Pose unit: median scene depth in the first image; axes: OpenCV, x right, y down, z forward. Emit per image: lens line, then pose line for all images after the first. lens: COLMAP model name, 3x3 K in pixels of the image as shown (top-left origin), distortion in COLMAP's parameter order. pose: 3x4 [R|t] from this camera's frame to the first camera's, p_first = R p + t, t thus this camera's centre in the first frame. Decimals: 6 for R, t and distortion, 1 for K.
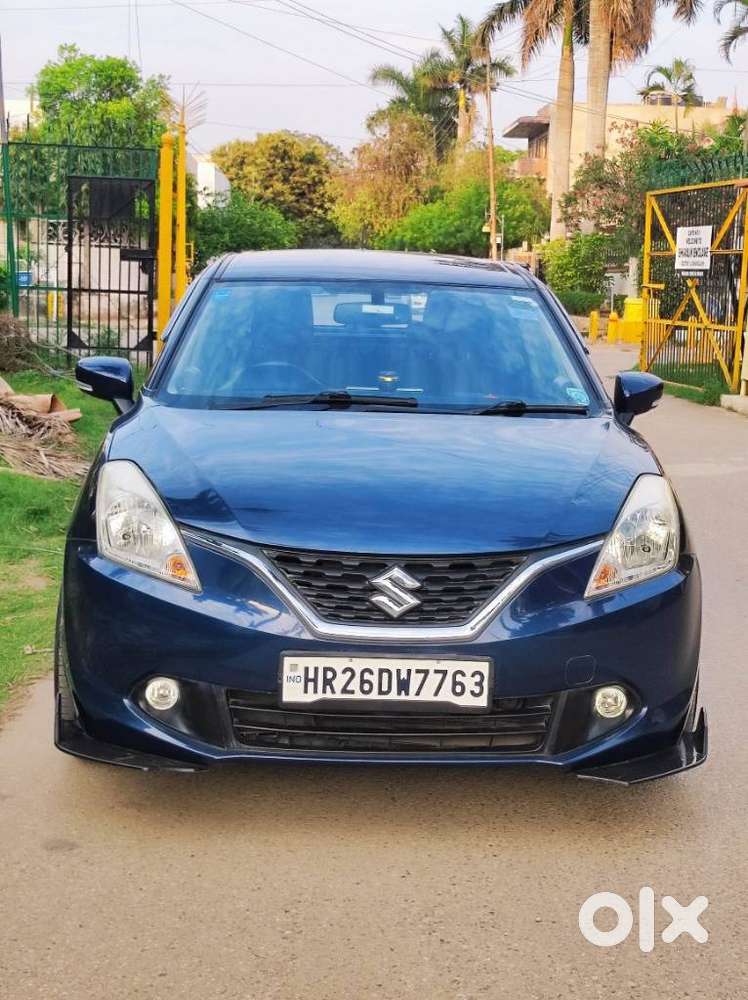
lens RADIAL K [[1489.7, 0, 375.2], [0, 1489.7, 503.3], [0, 0, 1]] dist [0.060135, 0.000000]
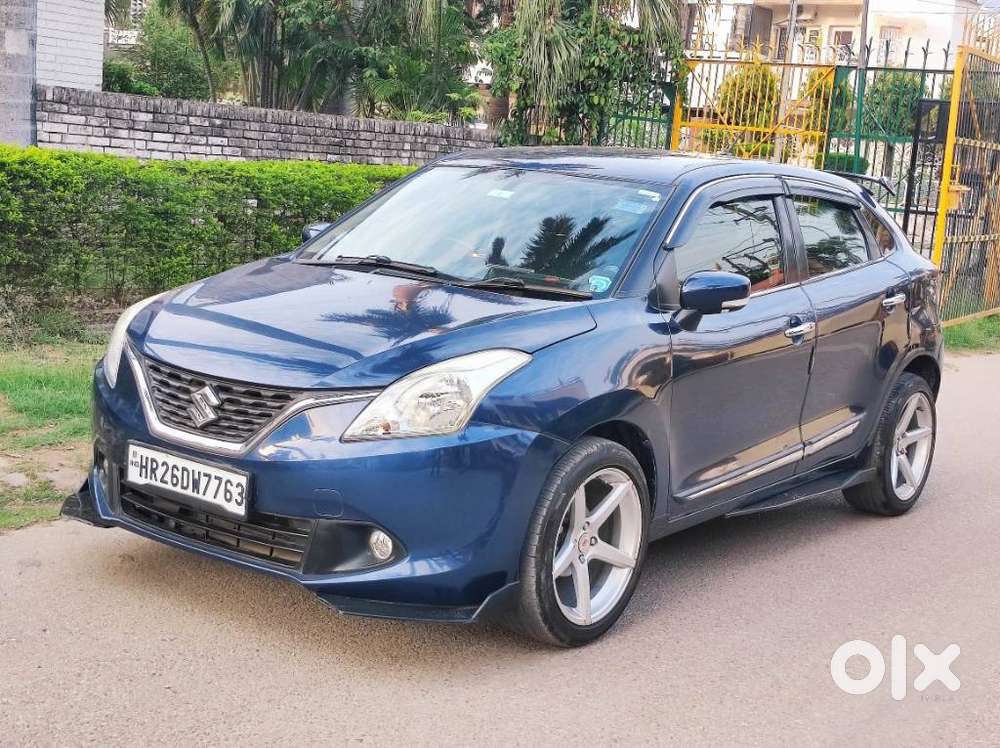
lens RADIAL K [[1489.7, 0, 500.1], [0, 1489.7, 374.6], [0, 0, 1]] dist [0.060135, 0.000000]
pose [[0.772606, 0.123938, -0.622671, 0.937021], [-0.149011, 0.988764, 0.011915, -0.014925], [0.617151, 0.083579, 0.782393, 0.210252]]
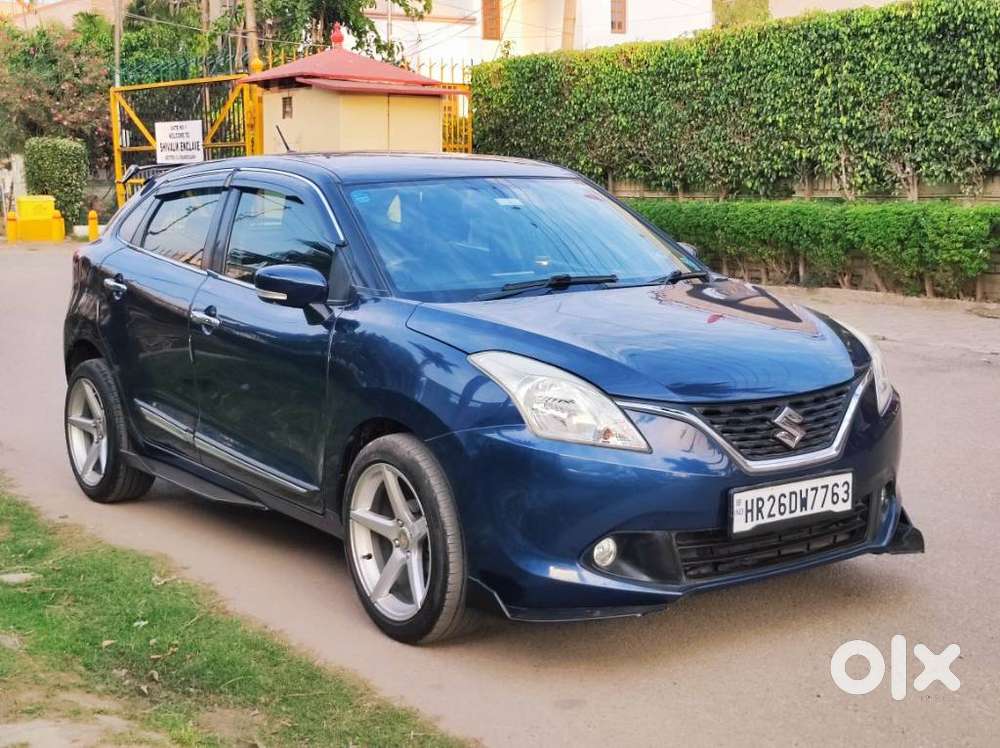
lens RADIAL K [[1489.7, 0, 499.9], [0, 1489.7, 371.5], [0, 0, 1]] dist [0.060135, 0.000000]
pose [[0.835716, -0.118178, 0.536295, -0.822099], [0.126518, 0.991734, 0.021384, -0.040248], [-0.534389, 0.049980, 0.843760, 0.106076]]
